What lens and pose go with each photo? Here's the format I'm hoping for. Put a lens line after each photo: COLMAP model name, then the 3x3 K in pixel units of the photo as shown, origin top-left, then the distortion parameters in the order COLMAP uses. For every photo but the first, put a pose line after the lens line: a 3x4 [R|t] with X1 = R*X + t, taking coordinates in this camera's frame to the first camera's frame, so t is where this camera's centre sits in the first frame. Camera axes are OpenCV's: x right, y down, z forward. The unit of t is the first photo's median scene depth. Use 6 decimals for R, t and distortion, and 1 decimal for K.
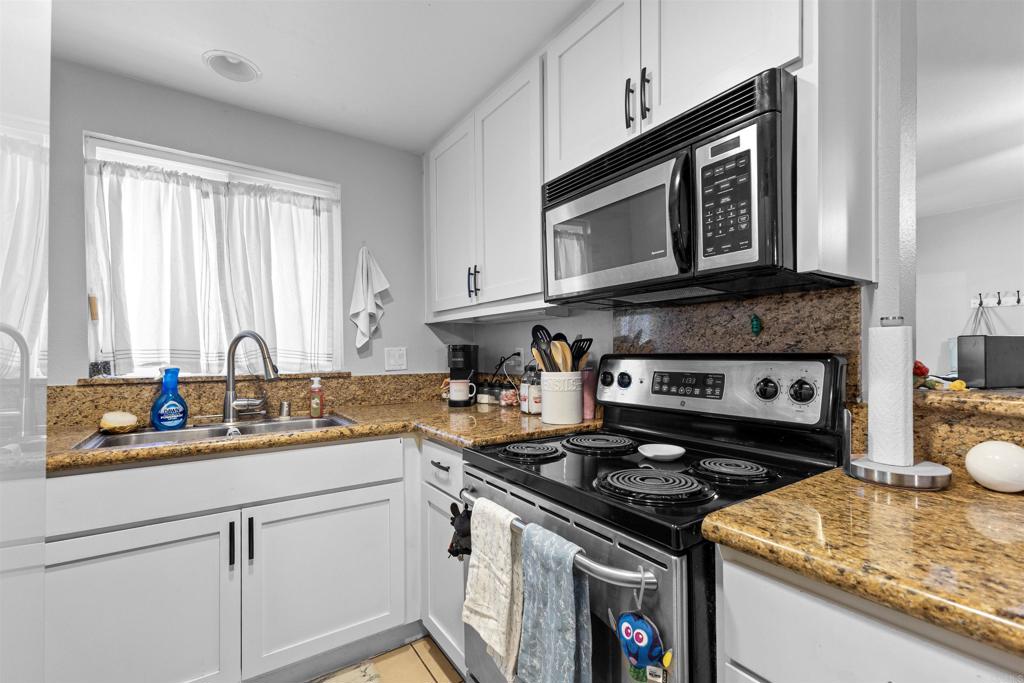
lens RADIAL K [[445.4, 0, 508.7], [0, 445.4, 354.9], [0, 0, 1]] dist [0.012468, -0.001492]
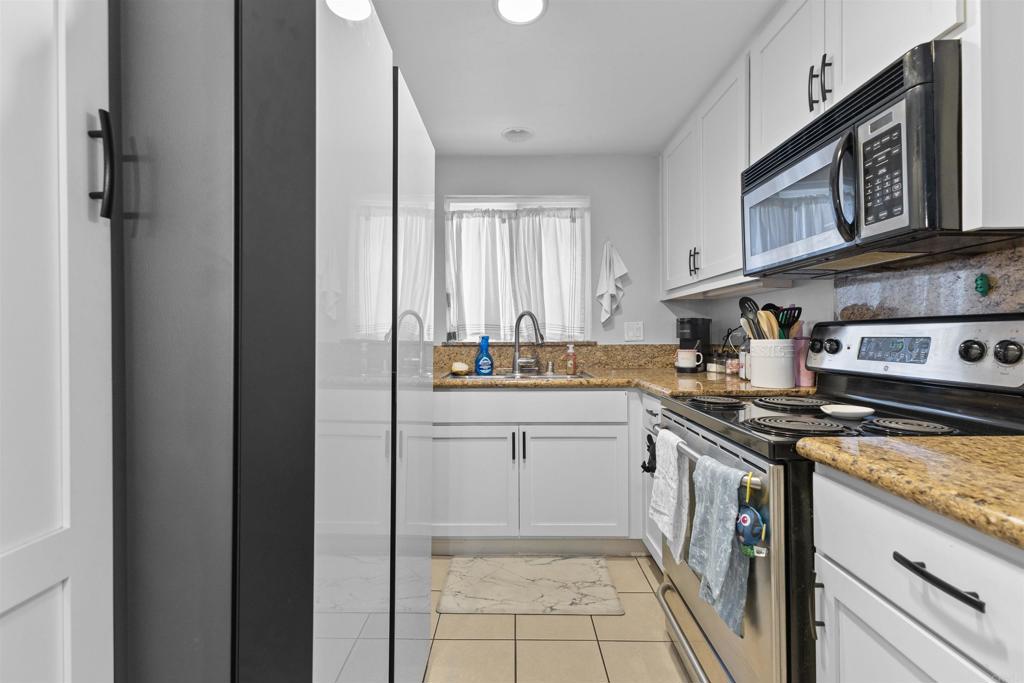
lens RADIAL K [[445.4, 0, 511.1], [0, 445.4, 337.8], [0, 0, 1]] dist [0.012468, -0.001492]
pose [[0.822056, 0.003145, -0.569399, 0.242535], [-0.001502, 0.999993, 0.003355, 0.034946], [0.569405, -0.001903, 0.822055, -0.264796]]
